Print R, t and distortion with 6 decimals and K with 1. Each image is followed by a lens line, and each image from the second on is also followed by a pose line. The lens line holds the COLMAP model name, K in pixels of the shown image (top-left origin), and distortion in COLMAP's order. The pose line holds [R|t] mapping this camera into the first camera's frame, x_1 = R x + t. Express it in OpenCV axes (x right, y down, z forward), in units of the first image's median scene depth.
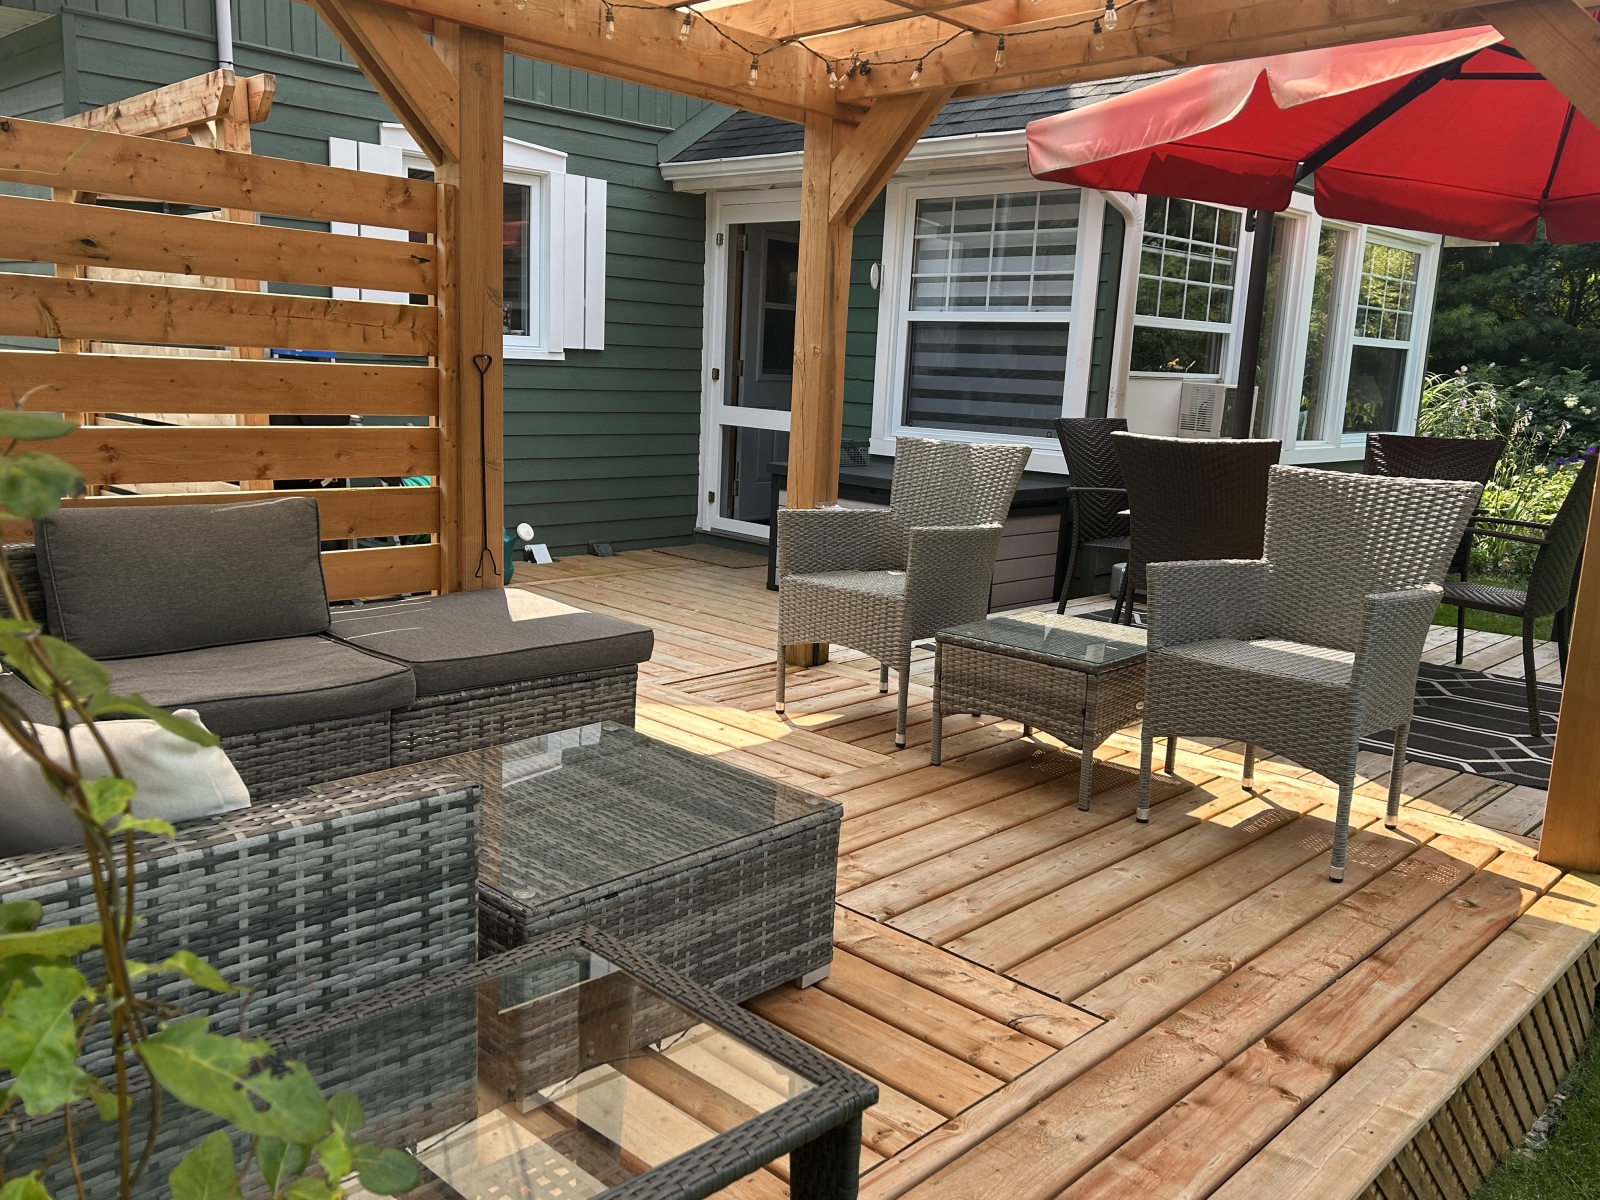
lens RADIAL K [[1304.8, 0, 800.0], [0, 1304.8, 600.0], [0, 0, 1]] dist [0.039880, -0.002193]
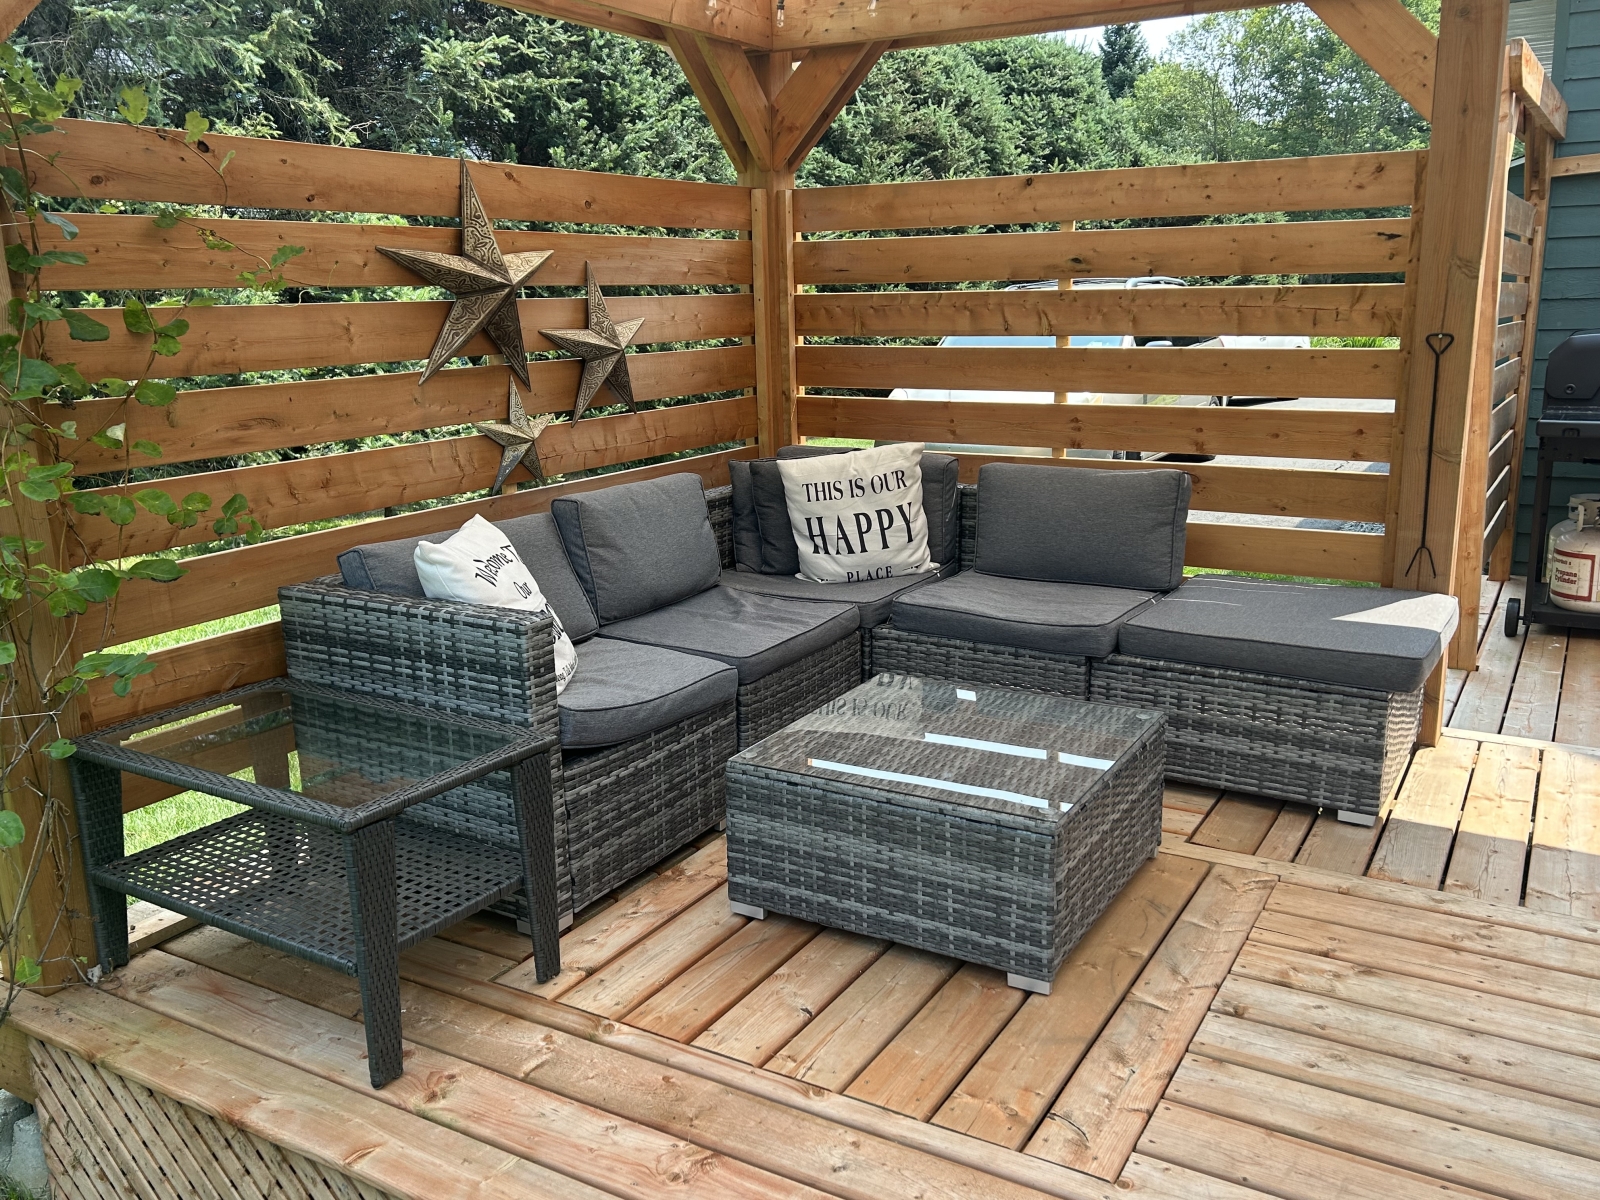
lens RADIAL K [[1304.8, 0, 800.0], [0, 1304.8, 600.0], [0, 0, 1]] dist [0.039880, -0.002193]
pose [[0.239434, 0.170441, -0.955835, 0.675477], [-0.149795, 0.979168, 0.137078, -0.079571], [0.959288, 0.110359, 0.259977, 0.436500]]
